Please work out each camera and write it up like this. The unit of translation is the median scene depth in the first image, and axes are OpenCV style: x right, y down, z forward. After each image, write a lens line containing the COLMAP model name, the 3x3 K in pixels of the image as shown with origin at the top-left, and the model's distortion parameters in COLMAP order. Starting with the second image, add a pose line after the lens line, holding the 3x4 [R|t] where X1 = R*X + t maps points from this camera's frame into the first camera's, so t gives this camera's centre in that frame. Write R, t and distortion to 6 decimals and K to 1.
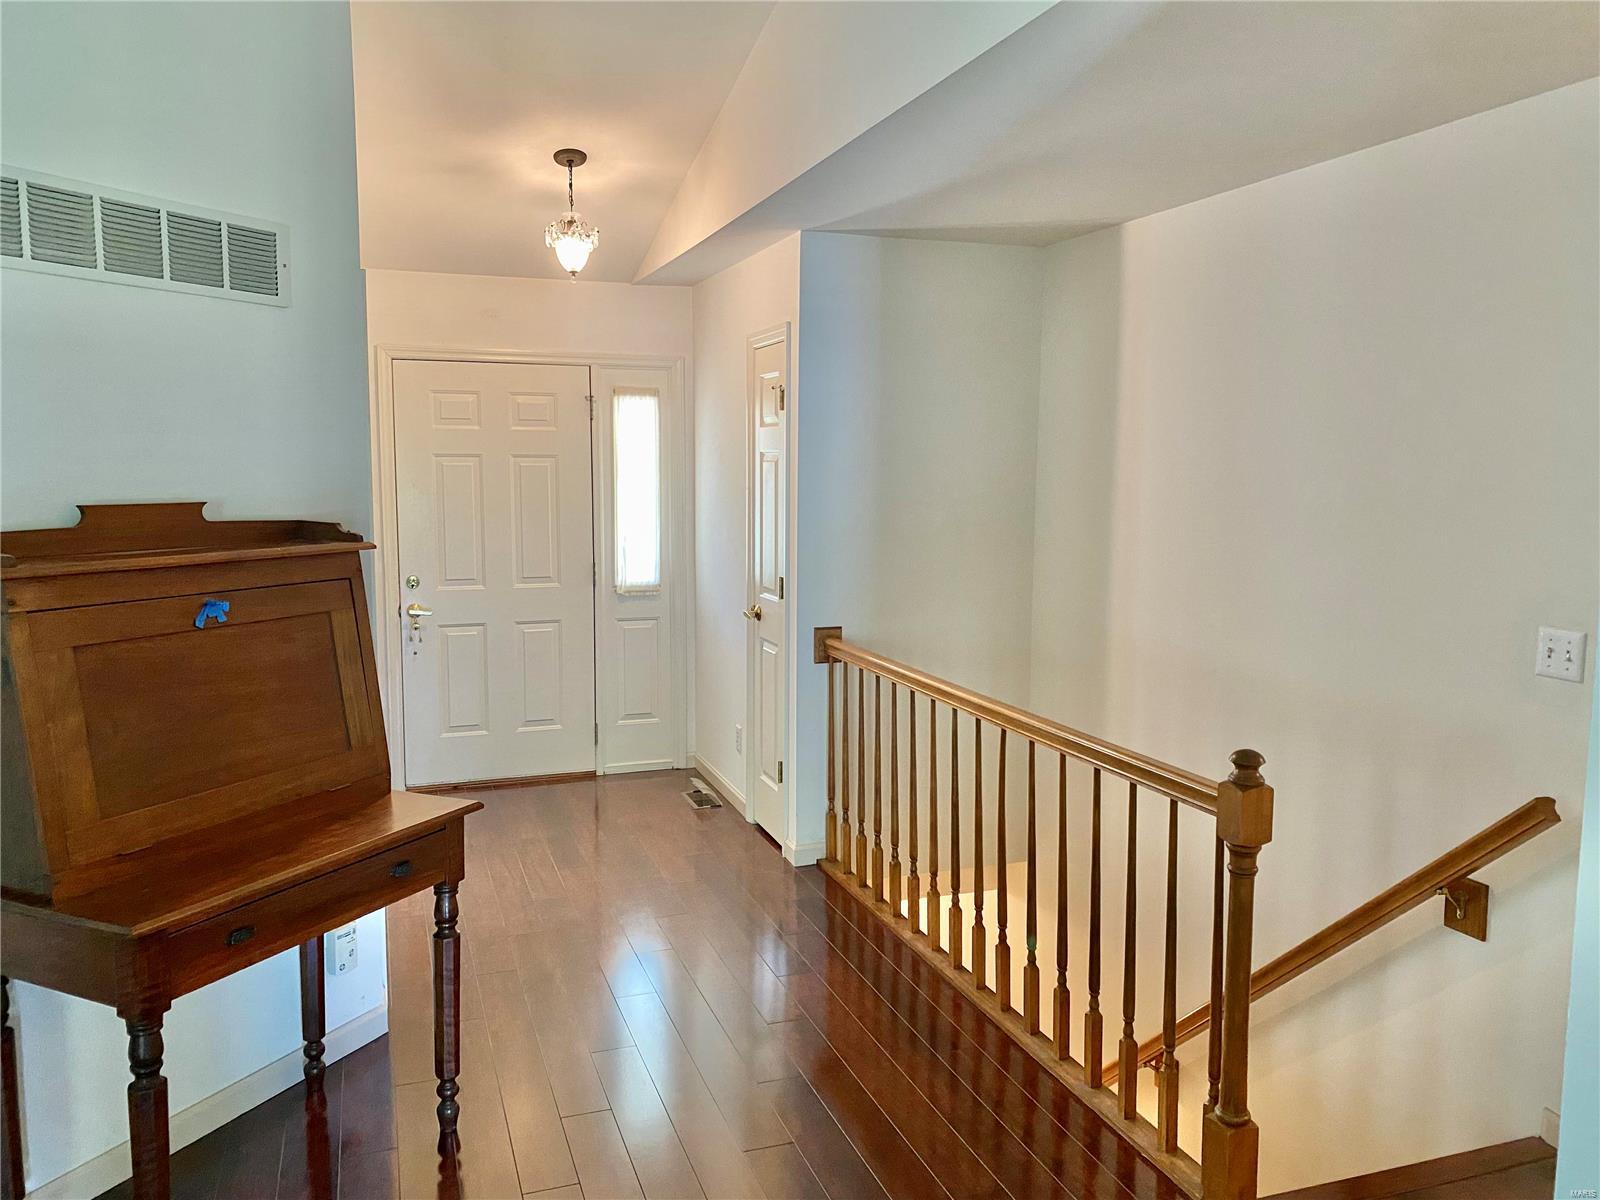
lens RADIAL K [[1201.5, 0, 800.0], [0, 1201.5, 600.0], [0, 0, 1]] dist [0.110320, 0.002147]
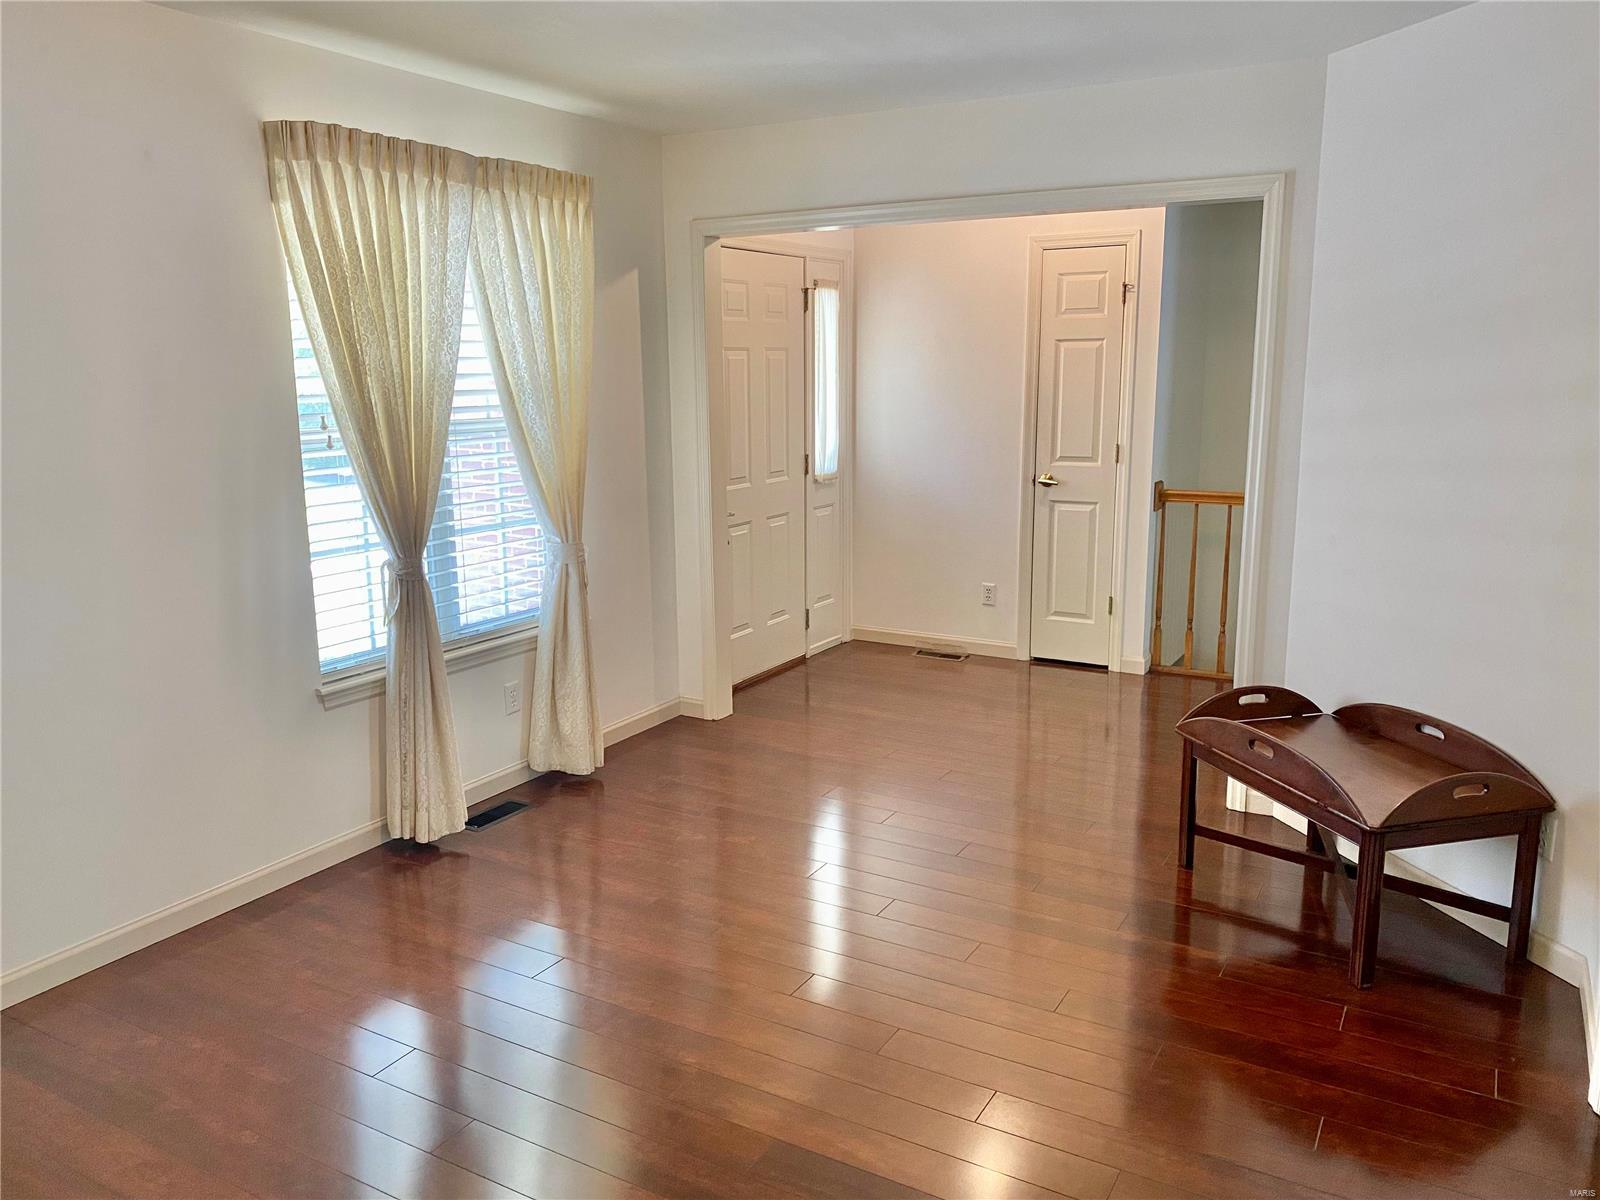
lens RADIAL K [[1201.5, 0, 800.0], [0, 1201.5, 600.0], [0, 0, 1]] dist [0.110320, 0.002147]
pose [[0.766447, -0.136067, 0.627729, -0.837408], [0.085534, 0.990222, 0.110205, -0.021179], [-0.636586, -0.030774, 0.770591, 0.205626]]
